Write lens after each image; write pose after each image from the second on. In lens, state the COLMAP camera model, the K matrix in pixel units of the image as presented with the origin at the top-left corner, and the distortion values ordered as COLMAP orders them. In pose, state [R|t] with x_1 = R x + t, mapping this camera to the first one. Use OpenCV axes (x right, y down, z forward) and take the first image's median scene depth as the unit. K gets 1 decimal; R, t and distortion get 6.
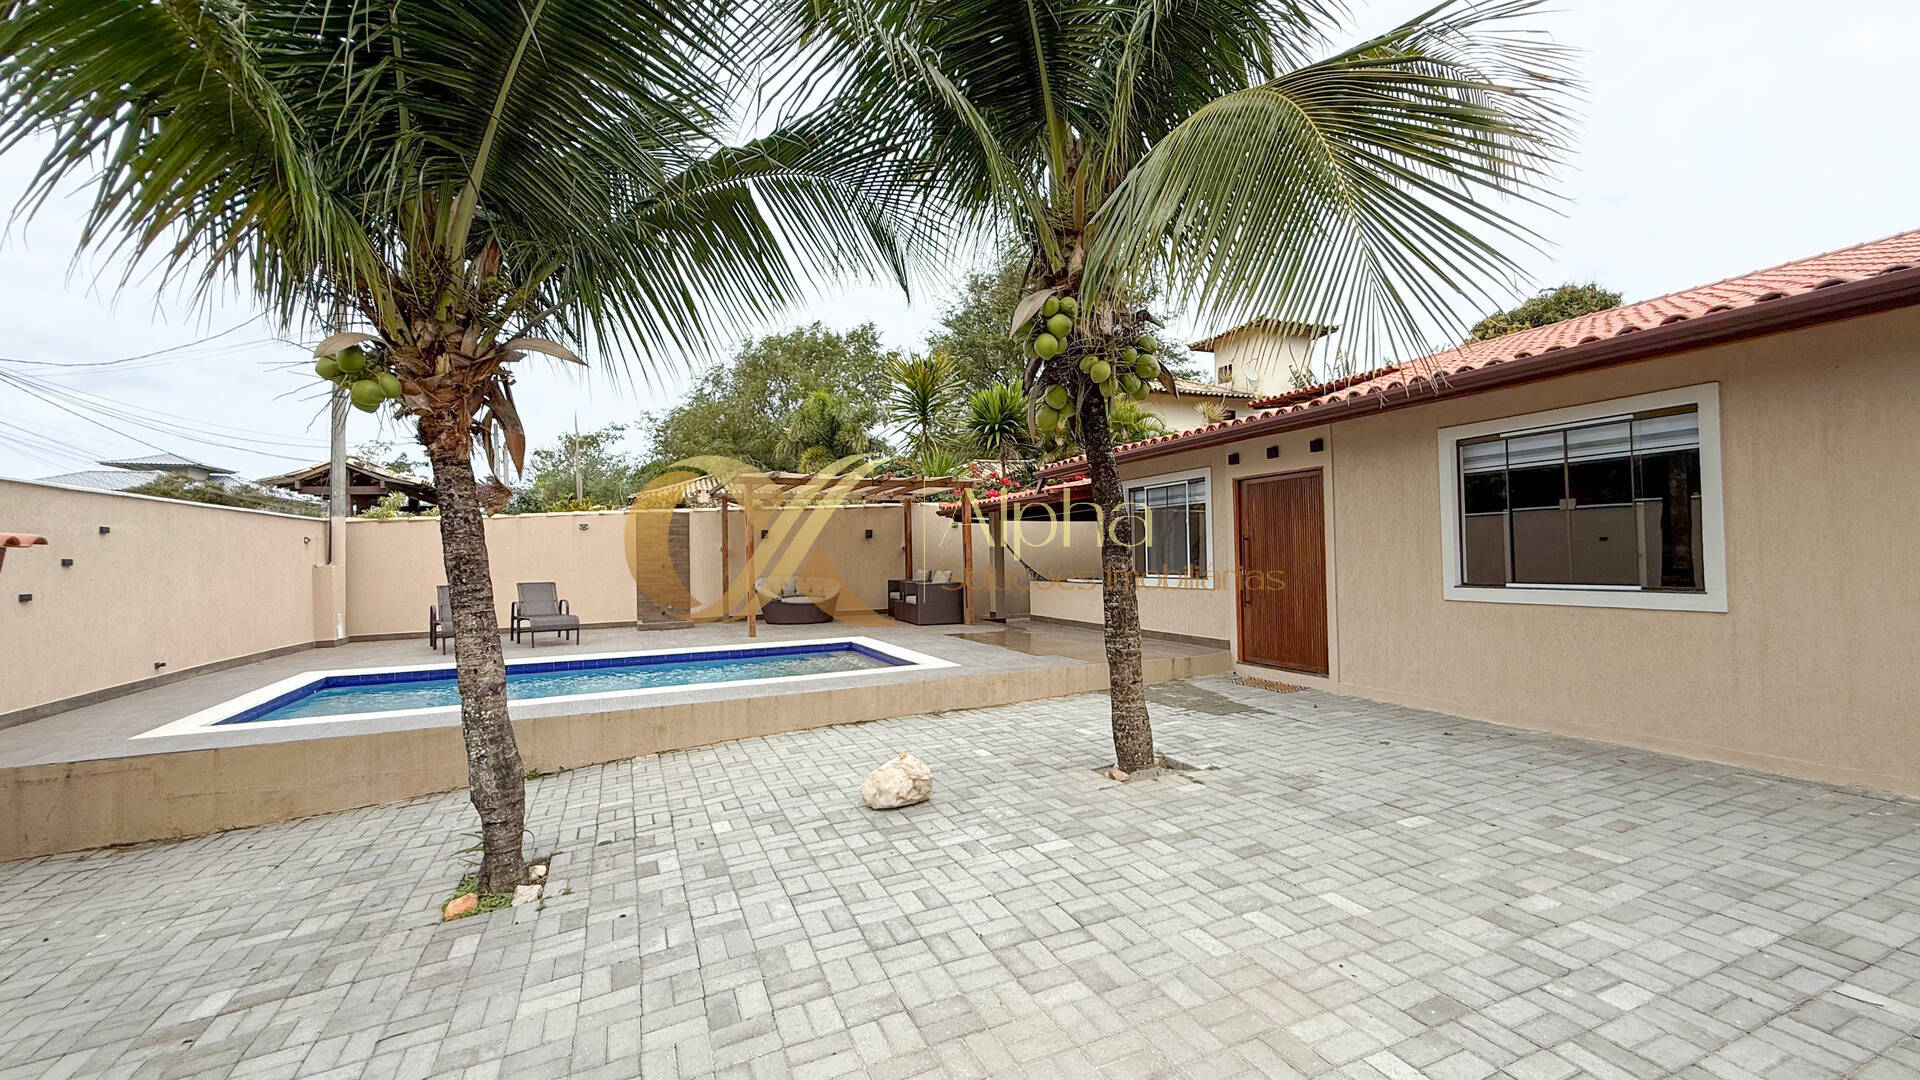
lens RADIAL K [[773.5, 0, 954.0], [0, 773.5, 541.5], [0, 0, 1]] dist [0.001501, -0.000370]
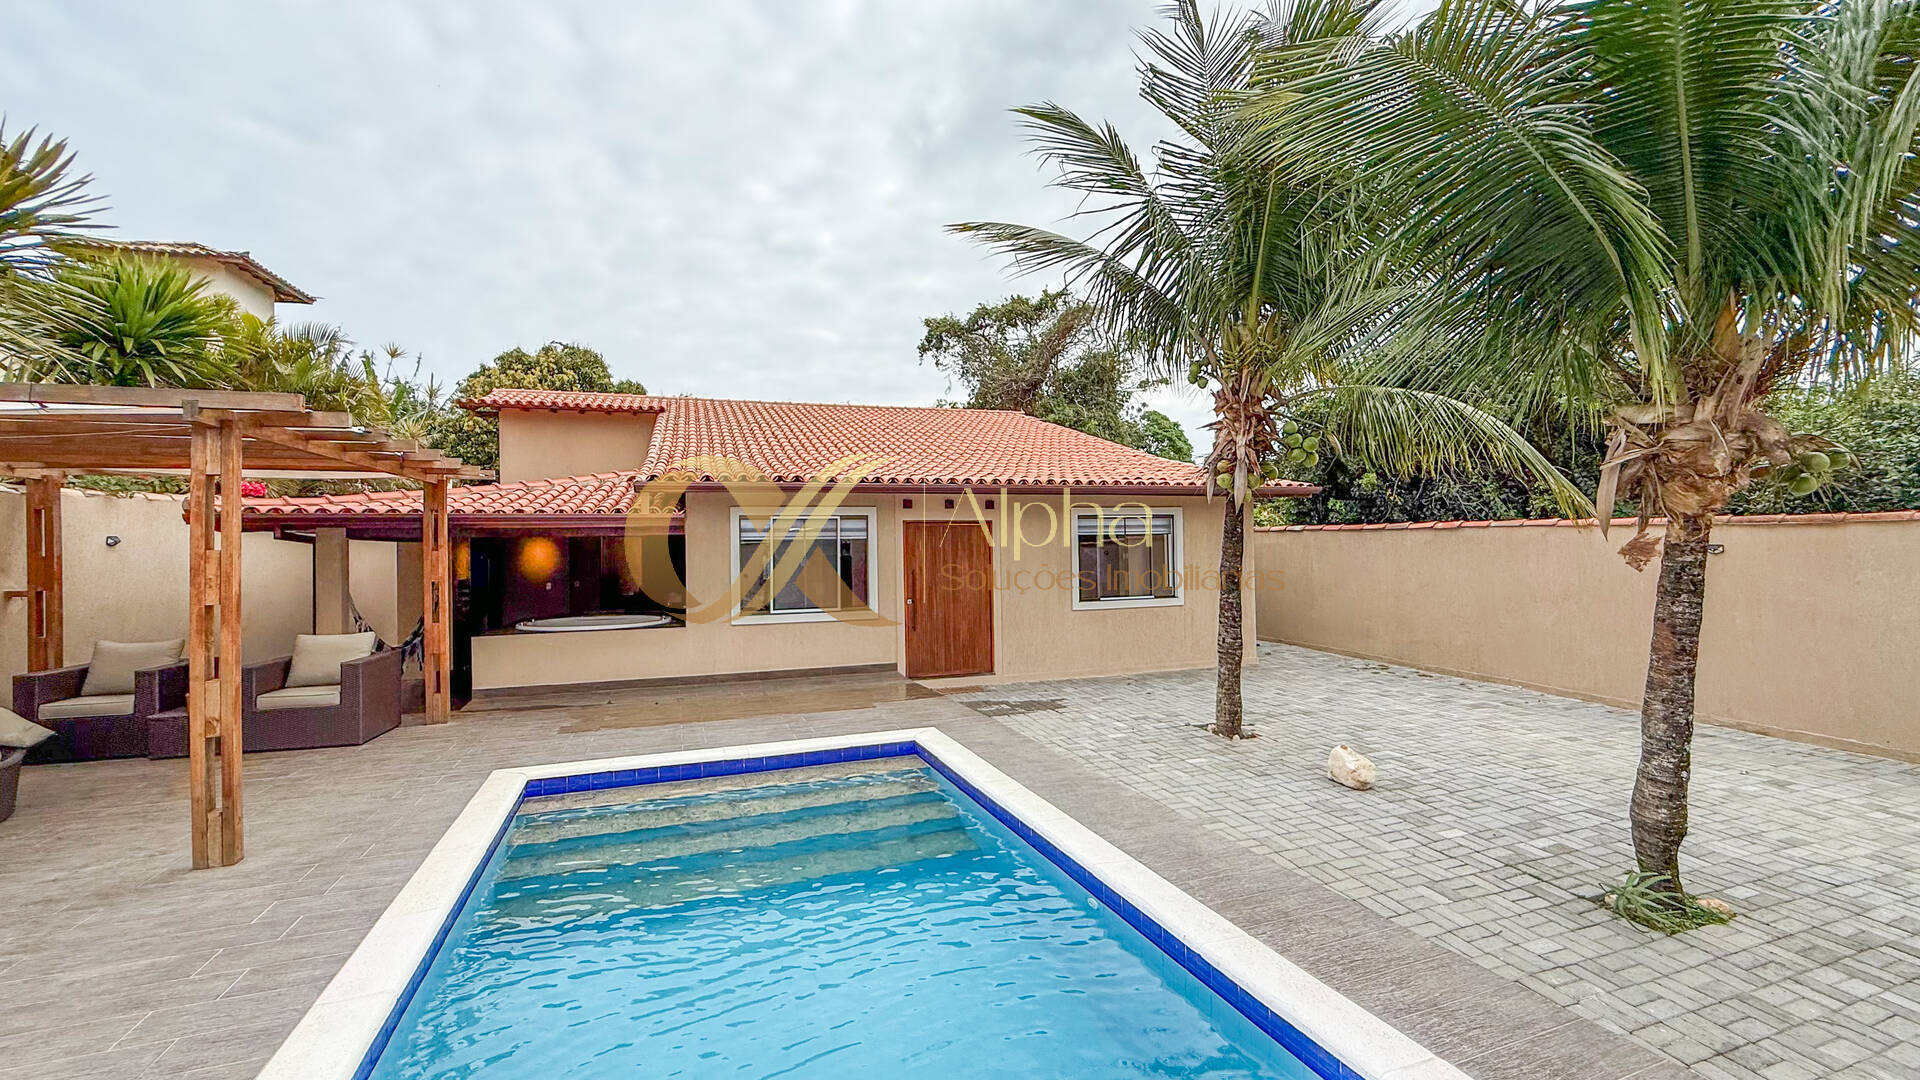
lens RADIAL K [[772.6, 0, 960.0], [0, 772.6, 540.0], [0, 0, 1]] dist [-0.001729, 0.000349]
pose [[0.059425, 0.033110, 0.997684, -1.180224], [-0.006344, 0.999442, -0.032791, -0.022851], [-0.998213, -0.004381, 0.059601, 1.300361]]
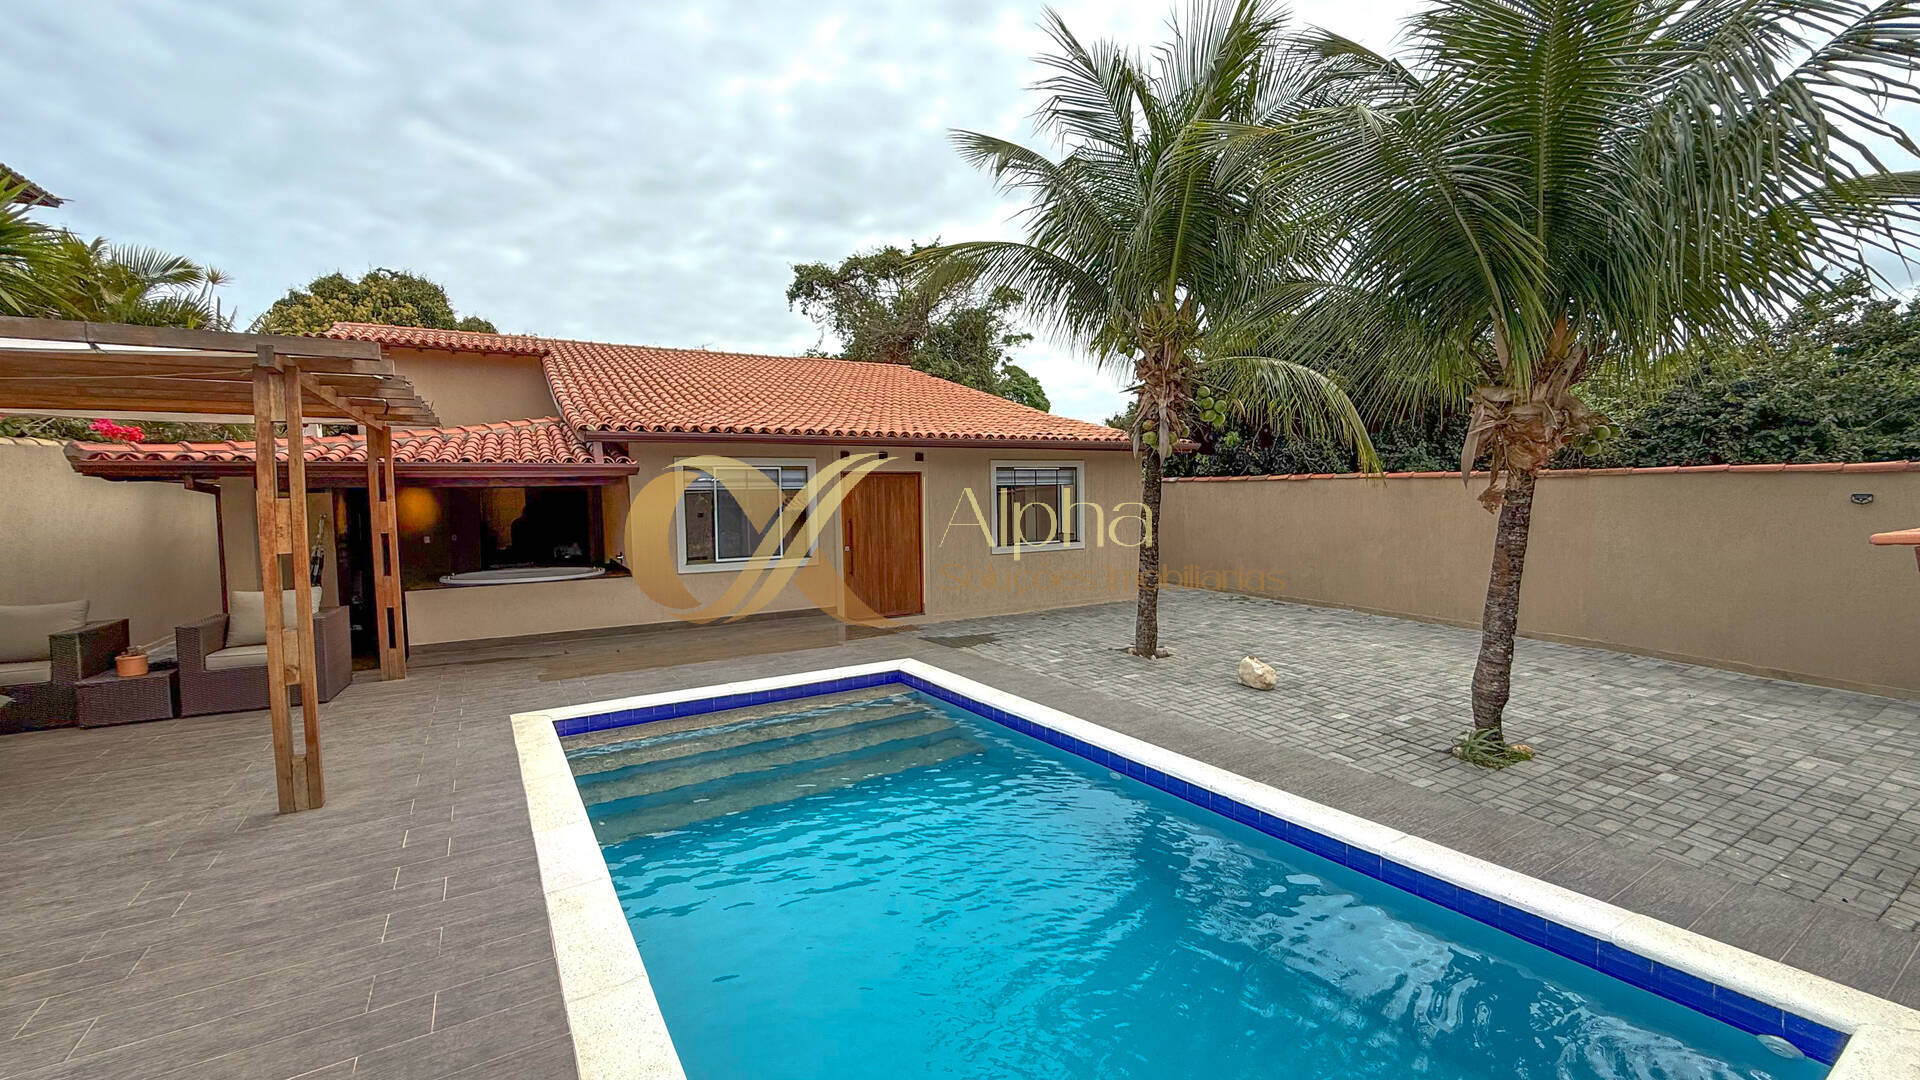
lens RADIAL K [[773.5, 0, 954.0], [0, 773.5, 541.5], [0, 0, 1]] dist [0.001501, -0.000370]
pose [[-0.143718, -0.030435, 0.989151, -1.299065], [0.001679, 0.999518, 0.030998, -0.014126], [-0.989617, 0.006116, -0.143598, 1.523495]]
